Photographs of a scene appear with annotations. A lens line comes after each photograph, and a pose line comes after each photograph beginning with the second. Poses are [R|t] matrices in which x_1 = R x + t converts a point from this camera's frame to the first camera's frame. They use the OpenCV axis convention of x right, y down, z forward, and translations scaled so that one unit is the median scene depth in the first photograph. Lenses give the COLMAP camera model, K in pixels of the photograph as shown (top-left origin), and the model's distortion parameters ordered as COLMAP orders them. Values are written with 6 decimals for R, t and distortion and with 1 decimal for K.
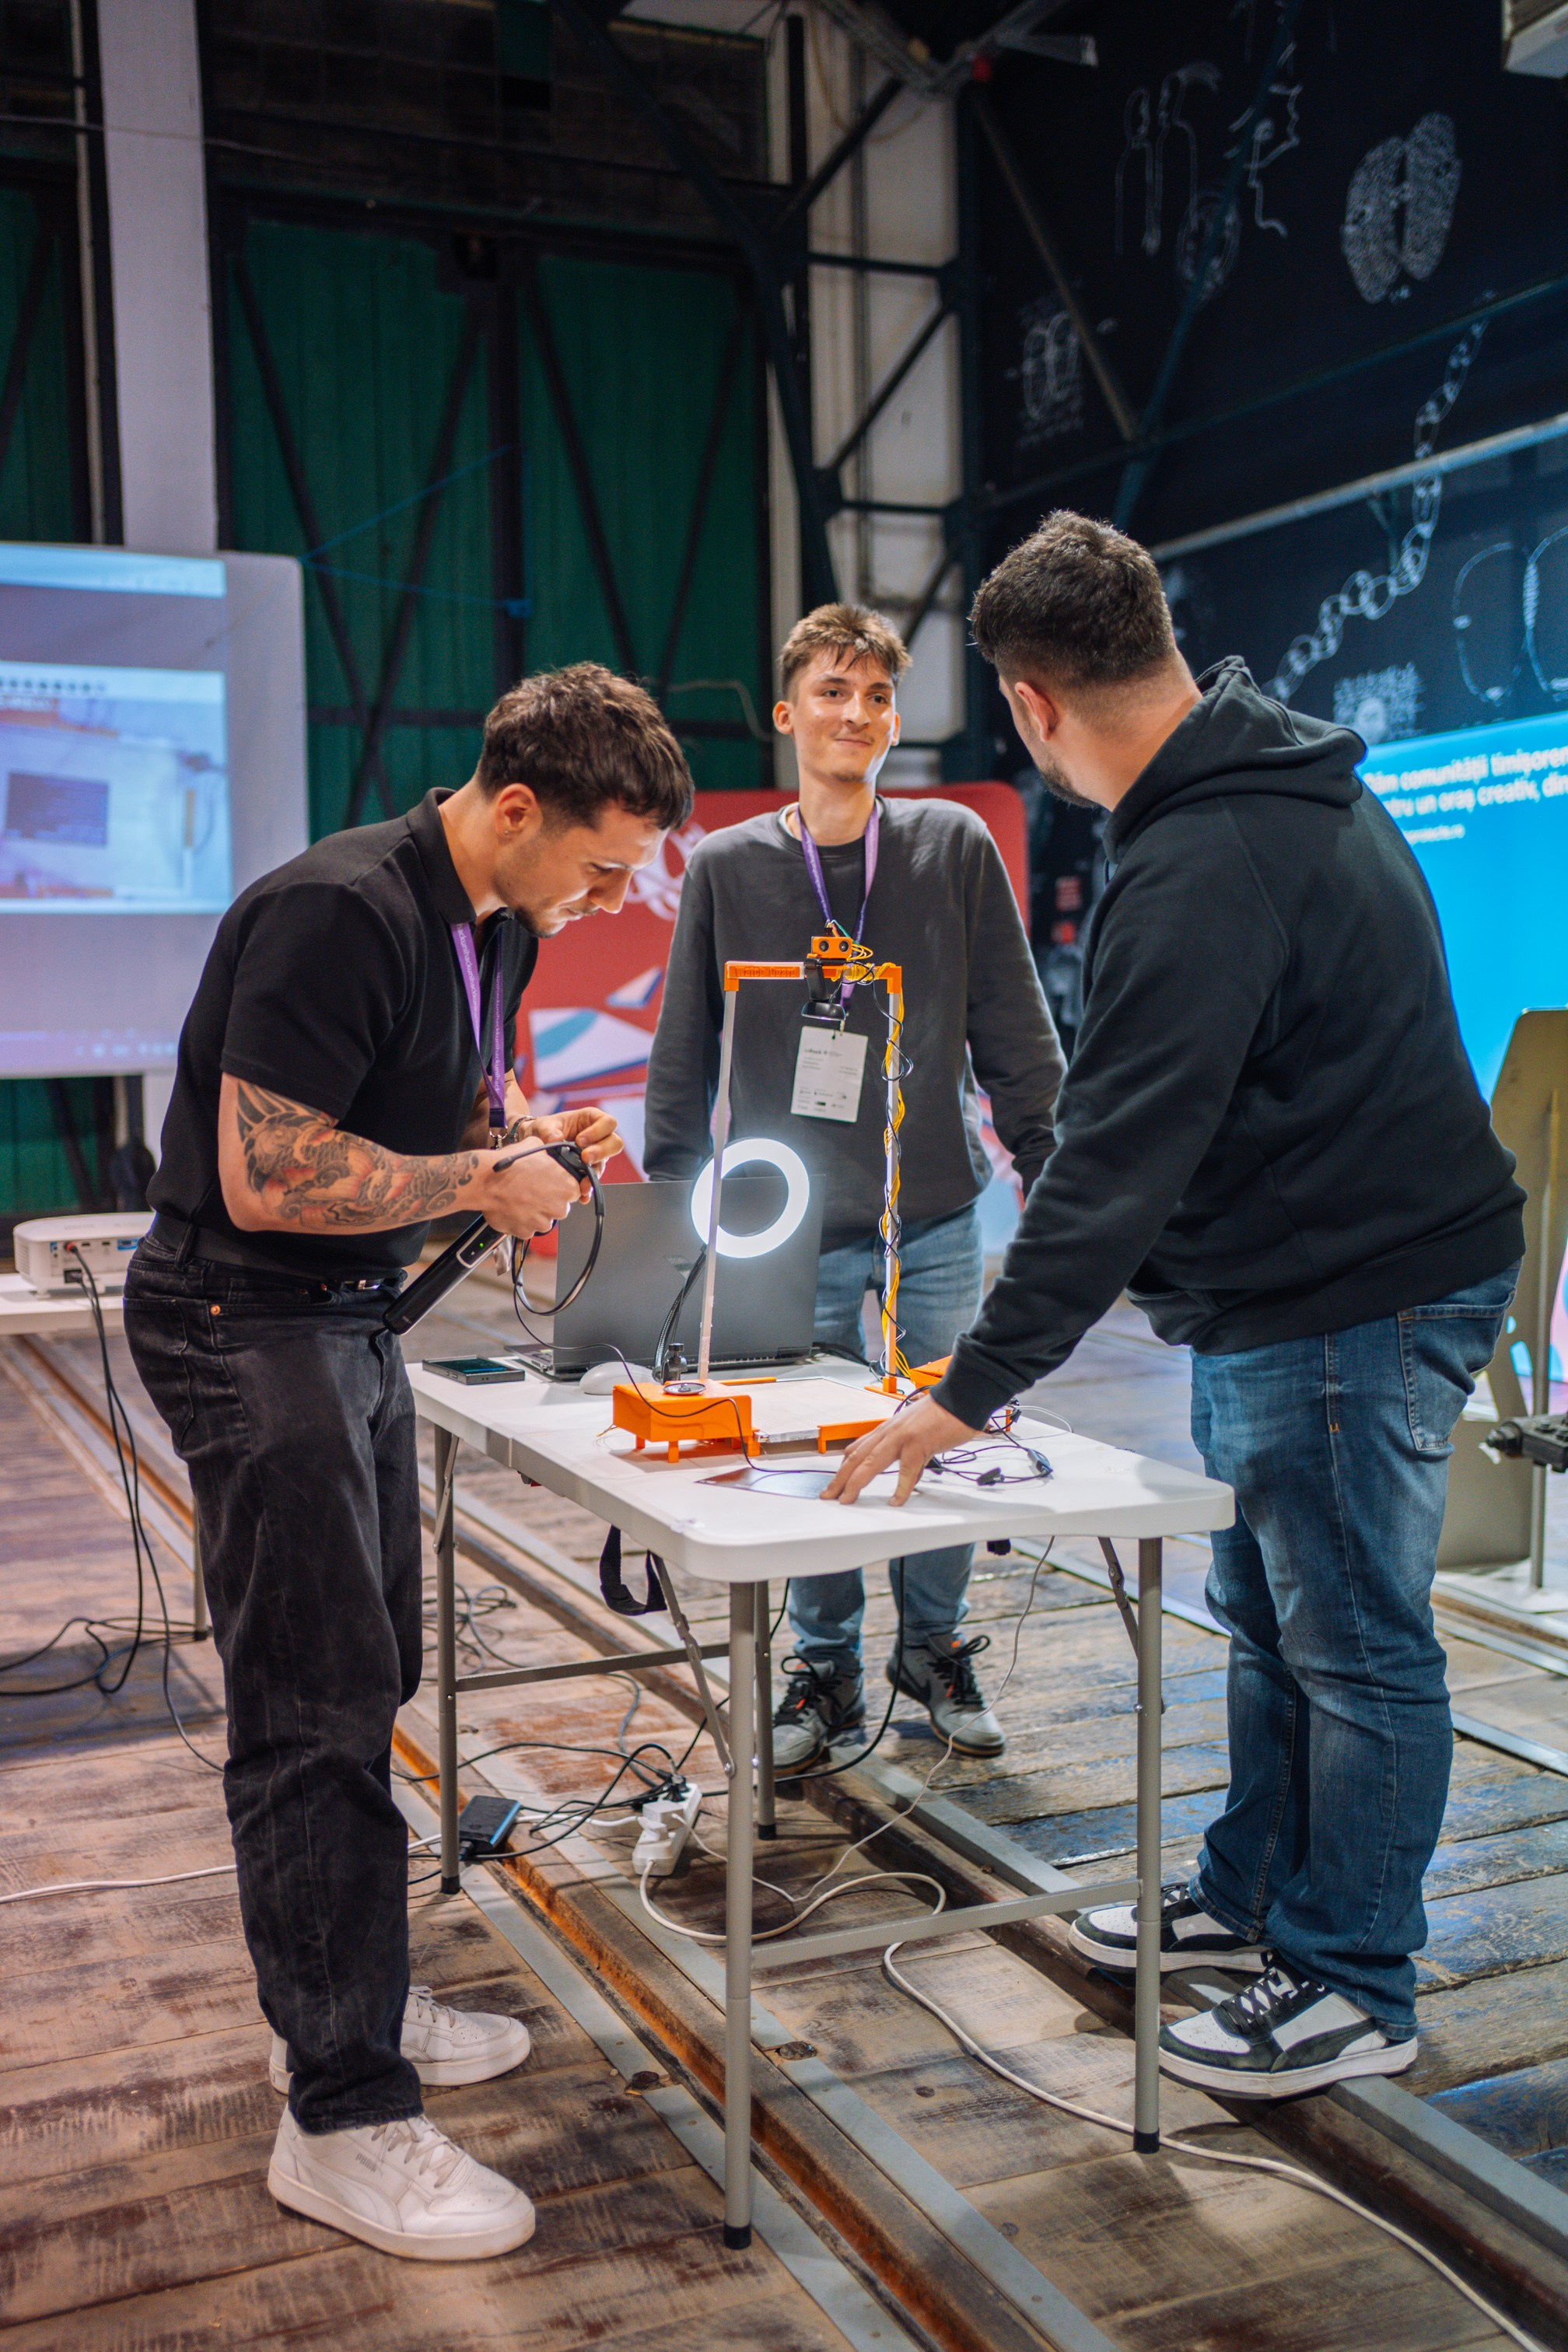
lens RADIAL K [[2384.2, 0, 739.5], [0, 2384.2, 1149.2], [0, 0, 1]] dist [-0.019702, 0.146549]
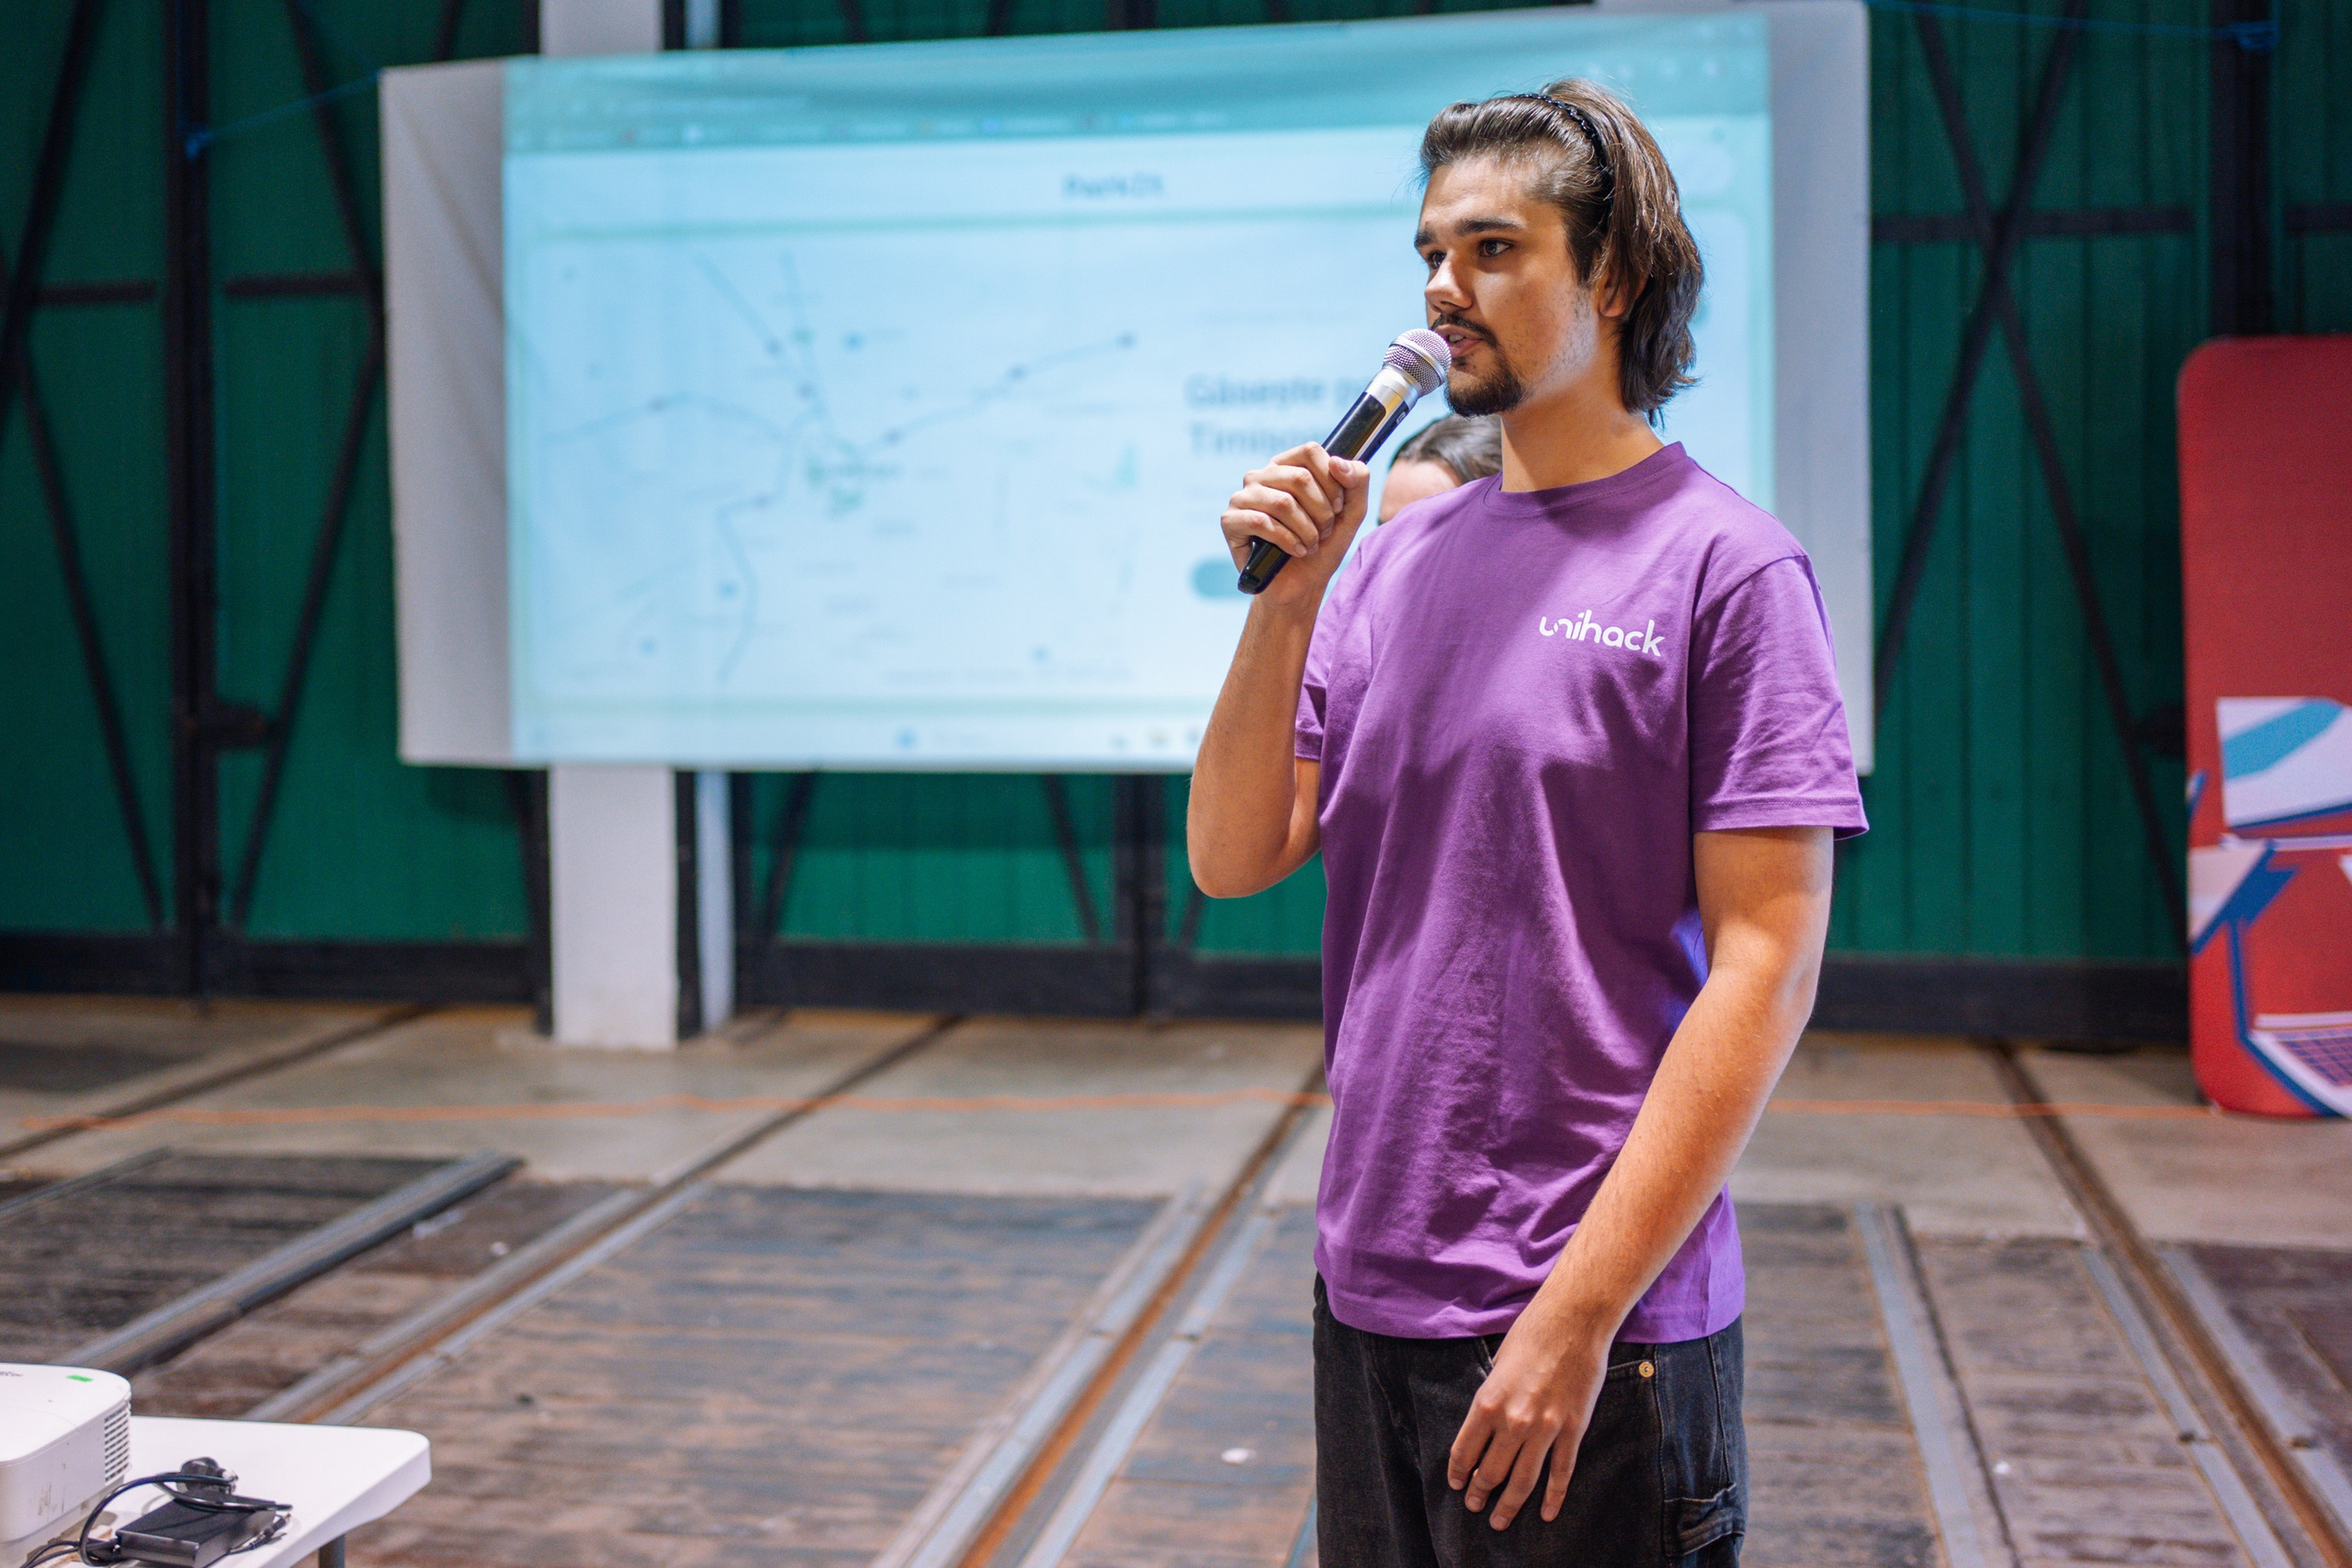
lens RADIAL K [[2869.3, 0, 1062.1], [0, 2869.3, 603.0], [0, 0, 1]] dist [-0.027196, 0.160126]
pose [[0.810586, 0.018590, -0.585324, 0.114067], [-0.045095, 0.998510, -0.030736, -0.053644], [0.583880, 0.051310, 0.810217, 0.274703]]
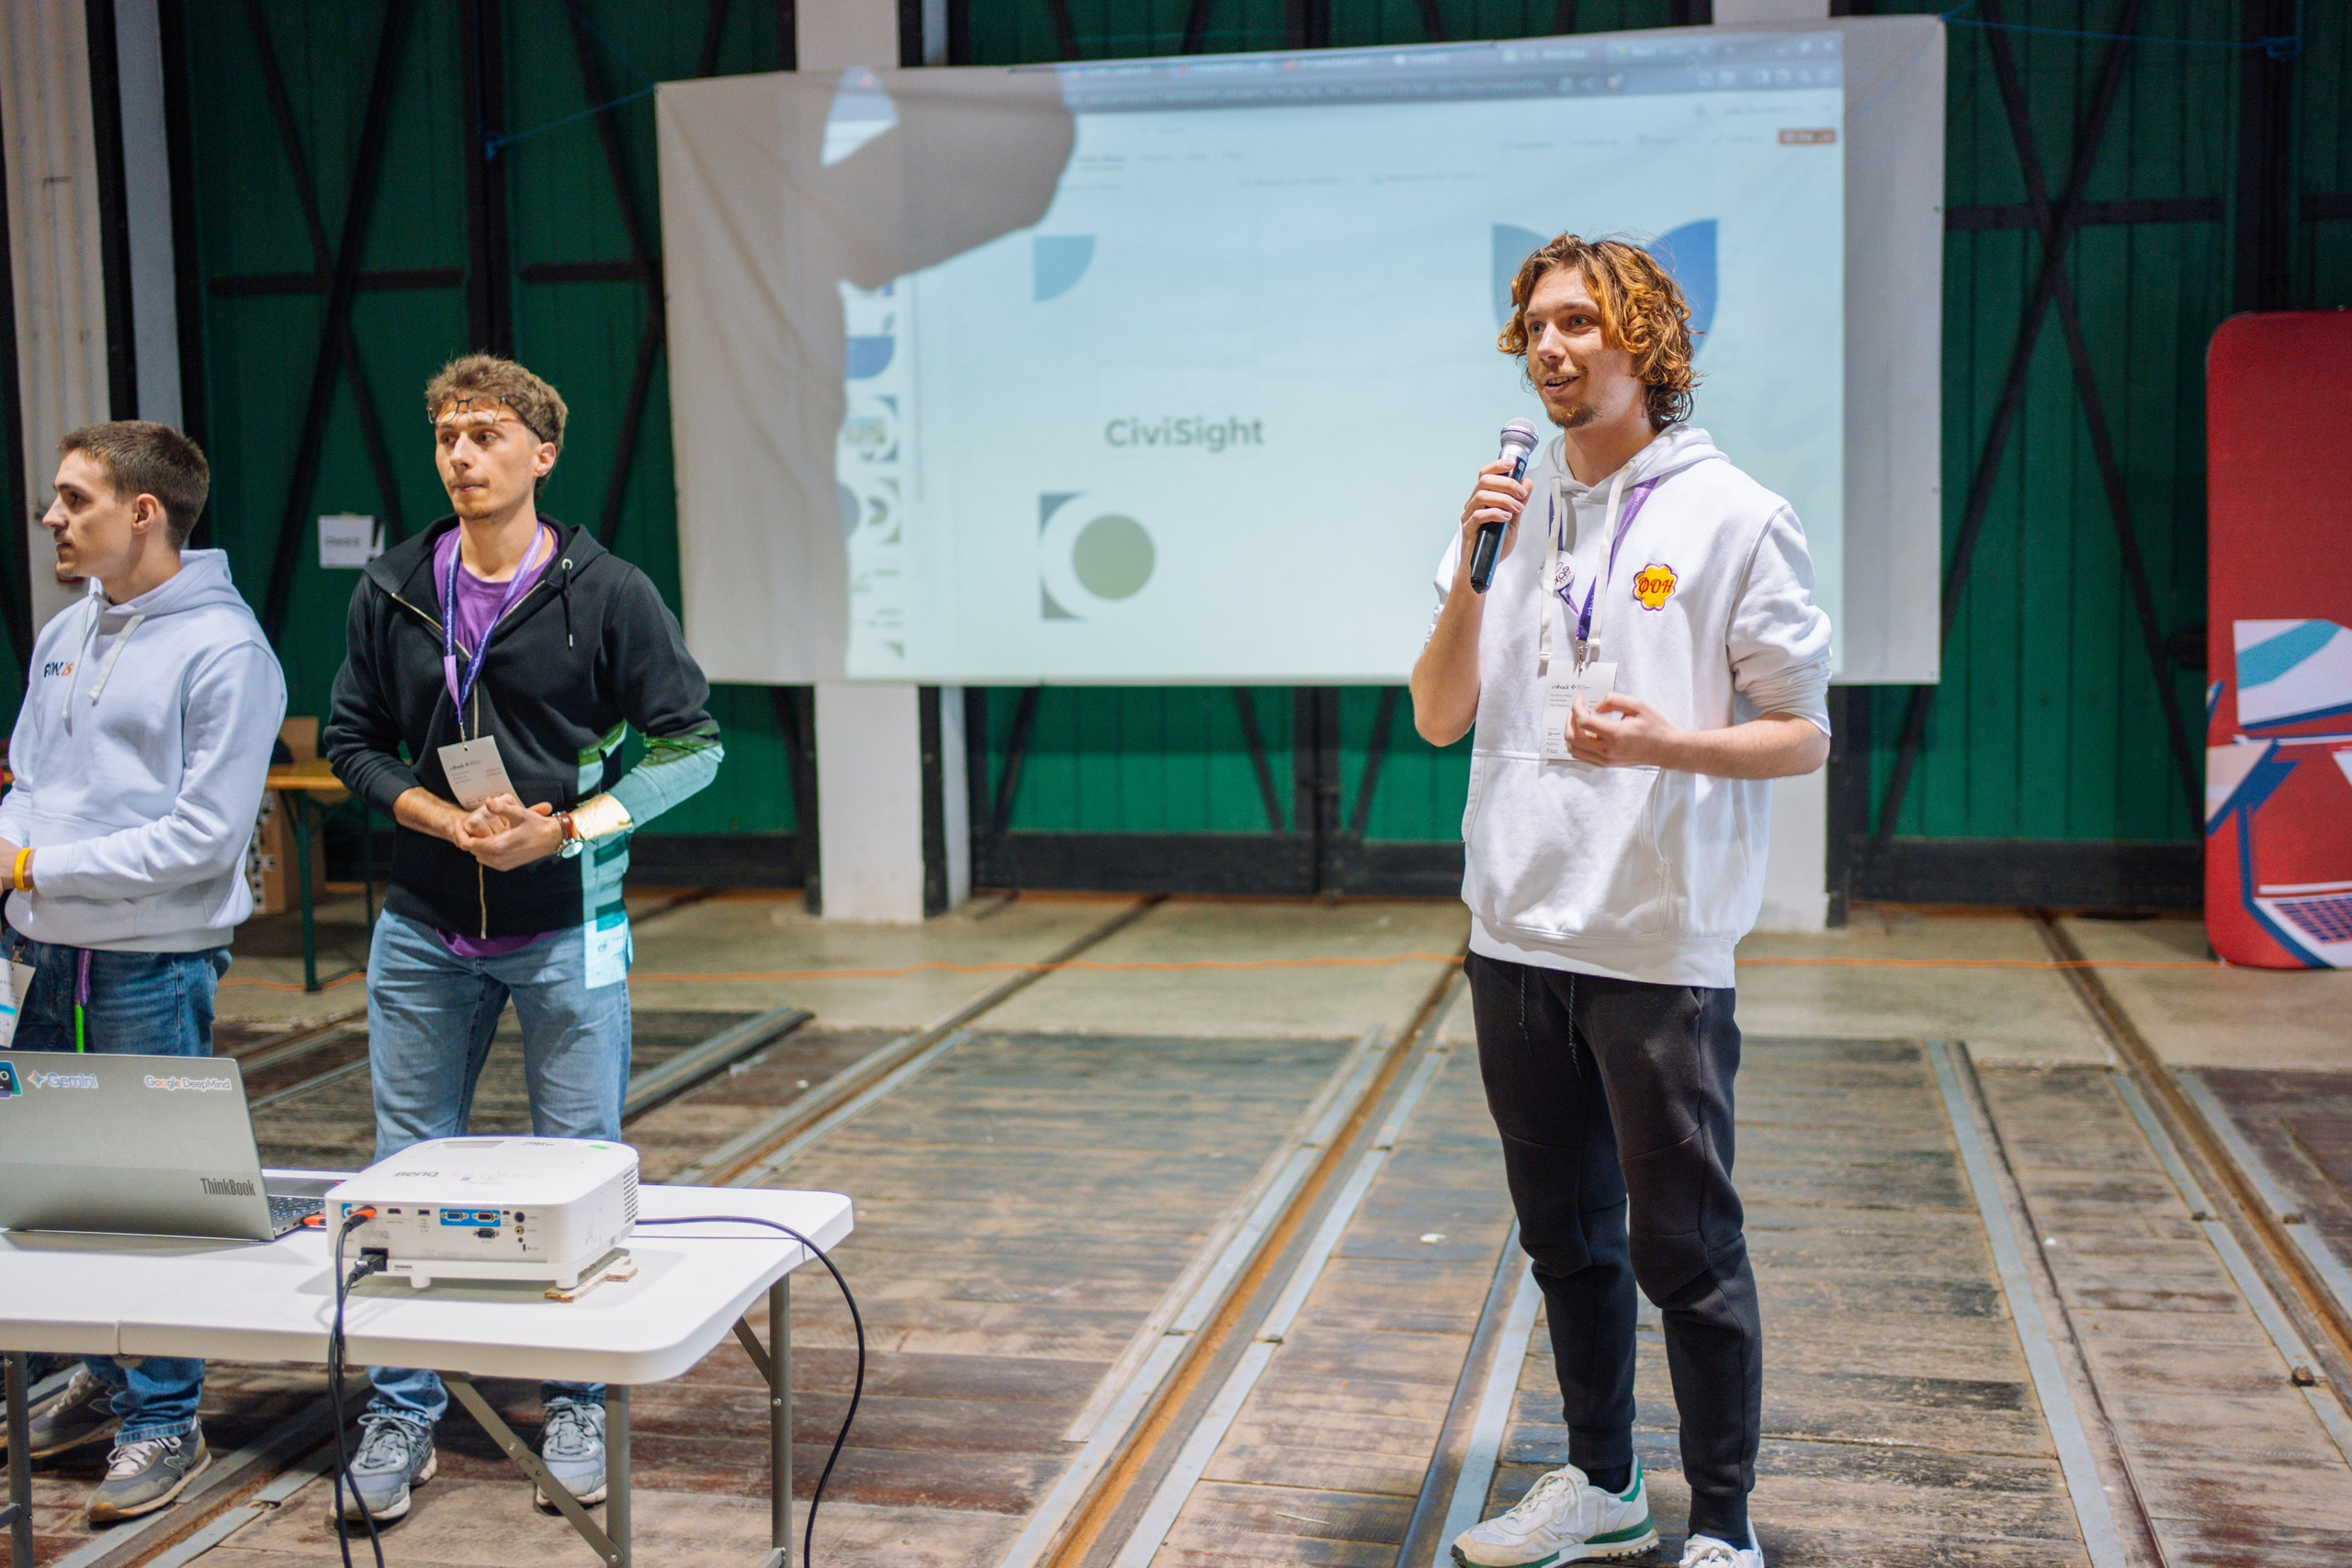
lens RADIAL K [[2525.1, 0, 1232.8], [0, 2525.1, 725.7], [0, 0, 1]] dist [-0.026896, 0.158919]
pose [[0.816092, 0.056327, -0.575170, 0.119379], [-0.039865, 0.998355, 0.041207, -0.052199], [0.576545, -0.010700, 0.816995, 0.239293]]
